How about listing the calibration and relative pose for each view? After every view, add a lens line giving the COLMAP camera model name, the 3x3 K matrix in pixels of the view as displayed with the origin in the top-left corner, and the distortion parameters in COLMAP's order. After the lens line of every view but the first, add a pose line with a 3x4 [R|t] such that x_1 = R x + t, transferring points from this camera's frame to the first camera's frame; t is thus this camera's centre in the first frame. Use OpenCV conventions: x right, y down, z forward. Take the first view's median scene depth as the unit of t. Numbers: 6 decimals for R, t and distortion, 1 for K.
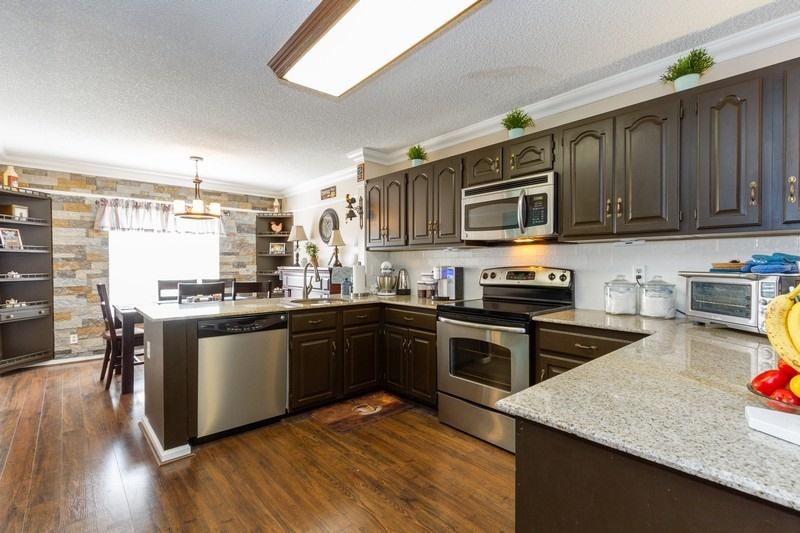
lens RADIAL K [[379.6, 0, 400.0], [0, 379.6, 266.5], [0, 0, 1]] dist [-0.000605, -0.000213]
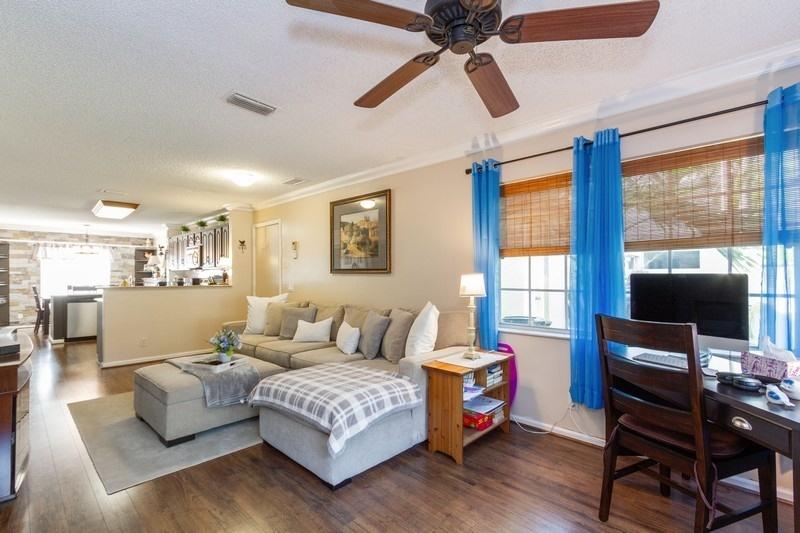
lens RADIAL K [[373.5, 0, 396.5], [0, 373.5, 271.9], [0, 0, 1]] dist [0.000658, 0.000419]
pose [[0.996627, 0.000612, 0.082066, 0.882626], [0.000574, 0.999896, -0.014432, -0.004482], [-0.082066, 0.014430, 0.996522, -1.045910]]
